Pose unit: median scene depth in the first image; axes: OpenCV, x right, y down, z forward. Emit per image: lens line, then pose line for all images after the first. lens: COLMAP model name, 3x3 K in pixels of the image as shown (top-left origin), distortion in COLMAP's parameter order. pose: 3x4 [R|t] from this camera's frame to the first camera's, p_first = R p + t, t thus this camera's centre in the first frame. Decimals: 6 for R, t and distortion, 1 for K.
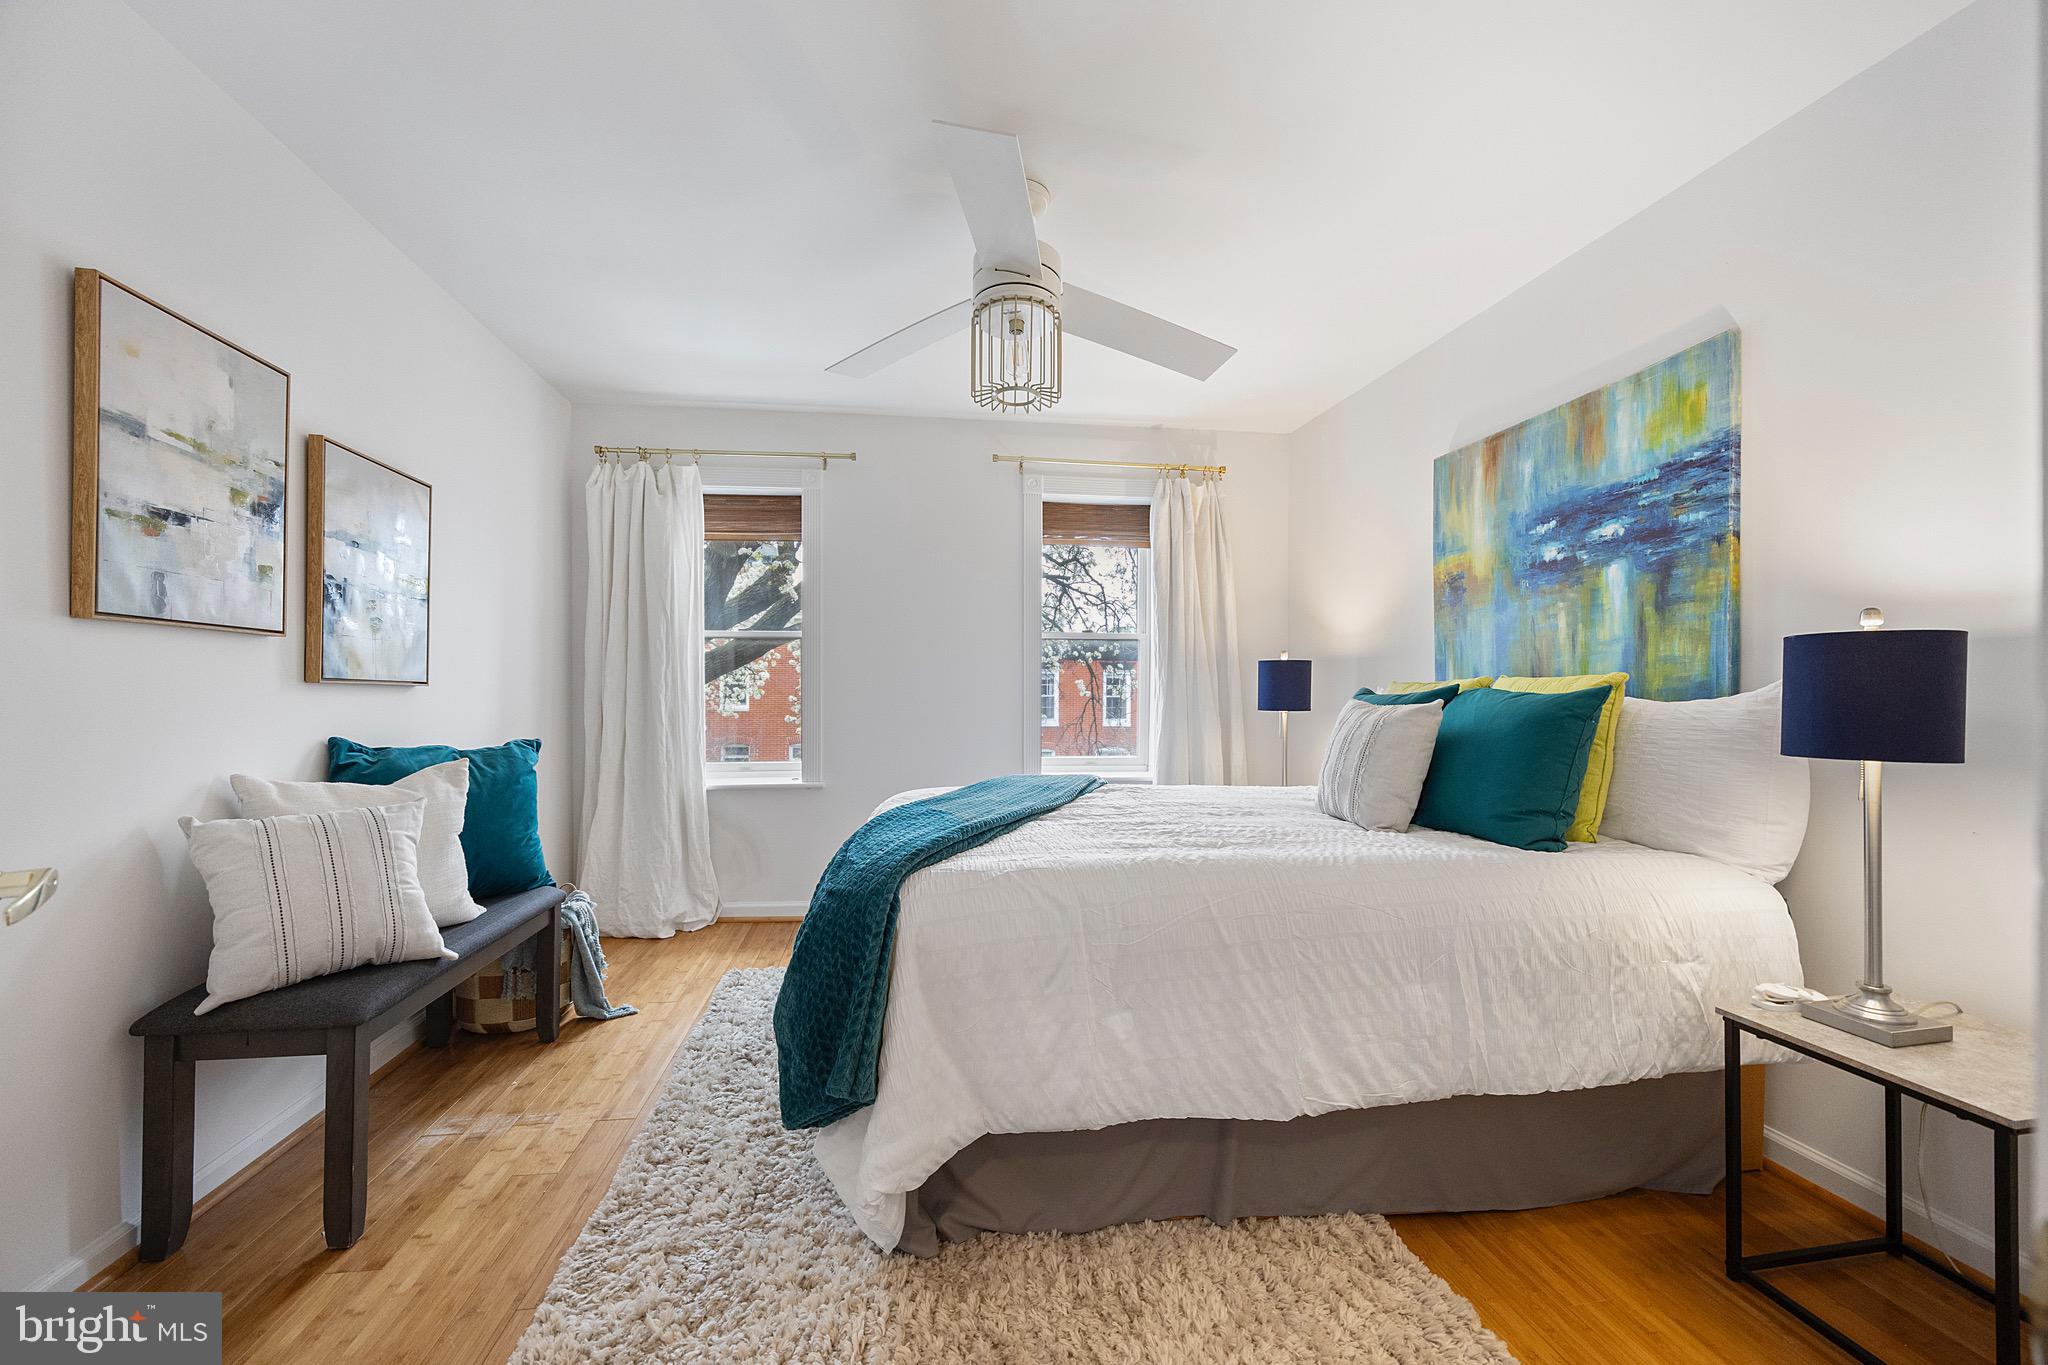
lens RADIAL K [[781.4, 0, 1020.7], [0, 781.4, 688.3], [0, 0, 1]] dist [-0.005286, 0.001143]
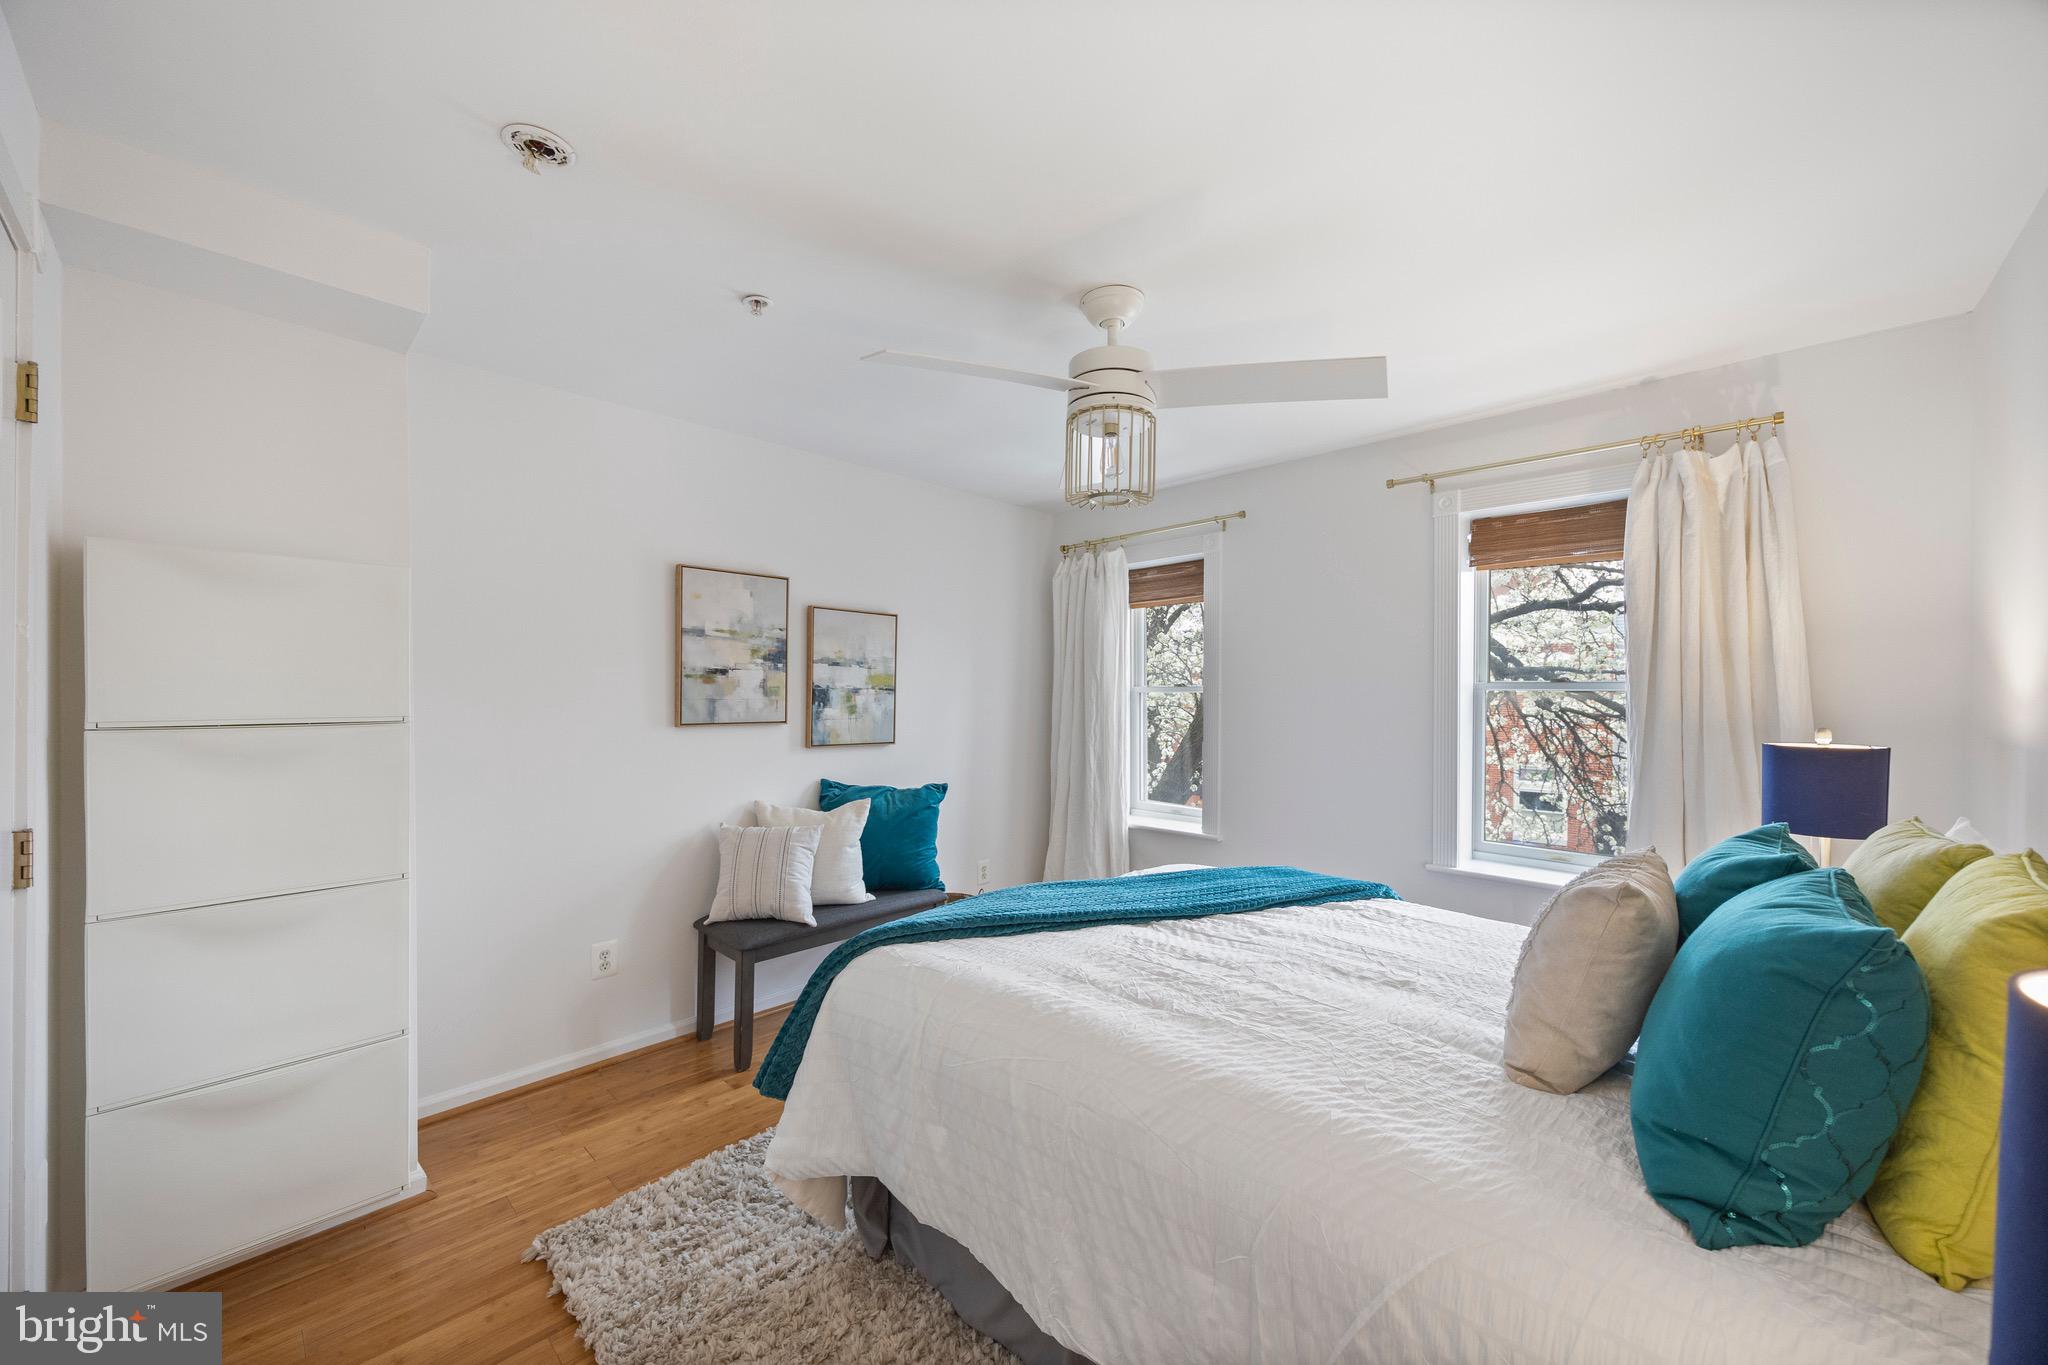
lens RADIAL K [[781.4, 0, 1029.6], [0, 781.4, 686.0], [0, 0, 1]] dist [-0.005286, 0.001143]
pose [[0.608717, -0.004842, -0.793373, 0.669623], [0.001919, 0.999987, -0.004631, -0.117305], [0.793385, 0.001296, 0.608719, 0.280934]]
